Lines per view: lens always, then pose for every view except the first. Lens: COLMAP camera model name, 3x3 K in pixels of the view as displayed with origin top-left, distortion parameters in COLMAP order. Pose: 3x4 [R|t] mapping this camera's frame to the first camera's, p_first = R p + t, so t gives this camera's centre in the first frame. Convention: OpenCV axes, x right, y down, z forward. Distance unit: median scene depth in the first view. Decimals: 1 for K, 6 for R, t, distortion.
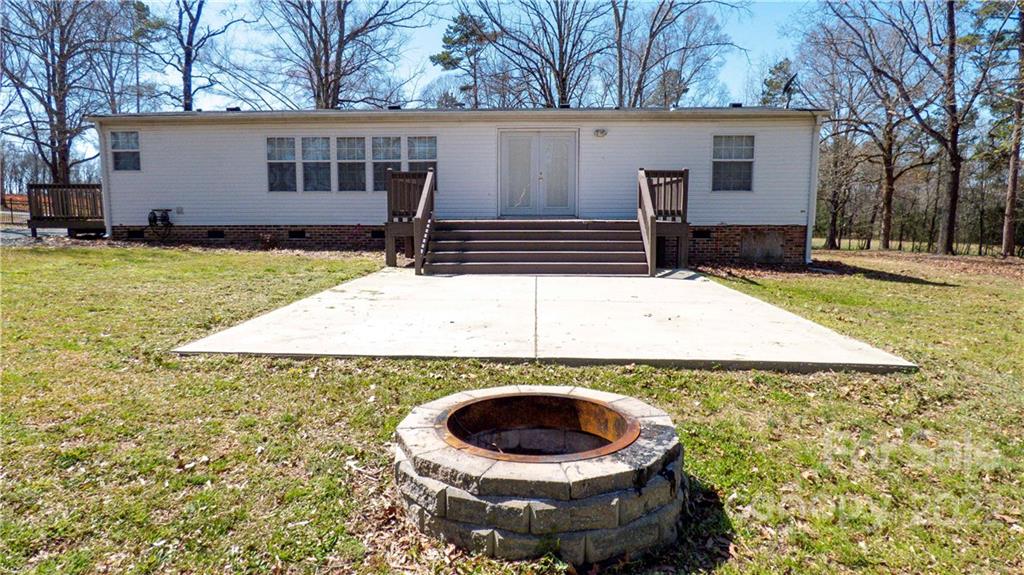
lens RADIAL K [[625.4, 0, 512.0], [0, 625.4, 287.5], [0, 0, 1]] dist [-0.046511, 0.055393]
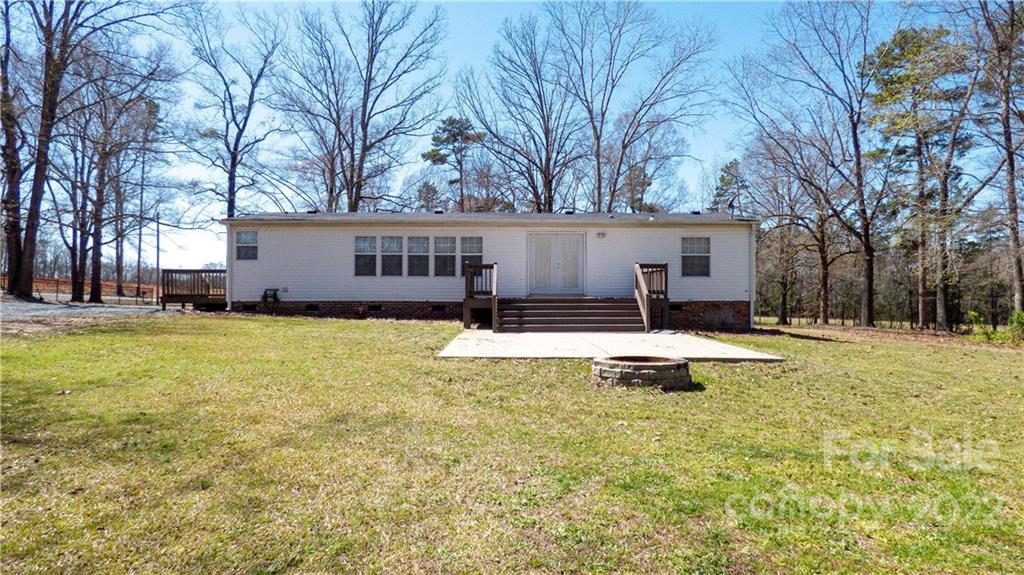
lens RADIAL K [[625.4, 0, 512.0], [0, 625.4, 287.5], [0, 0, 1]] dist [-0.046511, 0.055393]
pose [[0.998531, 0.001465, 0.054155, -0.069163], [0.005548, 0.991613, -0.129125, 0.024378], [-0.053890, 0.129236, 0.990148, -0.185235]]
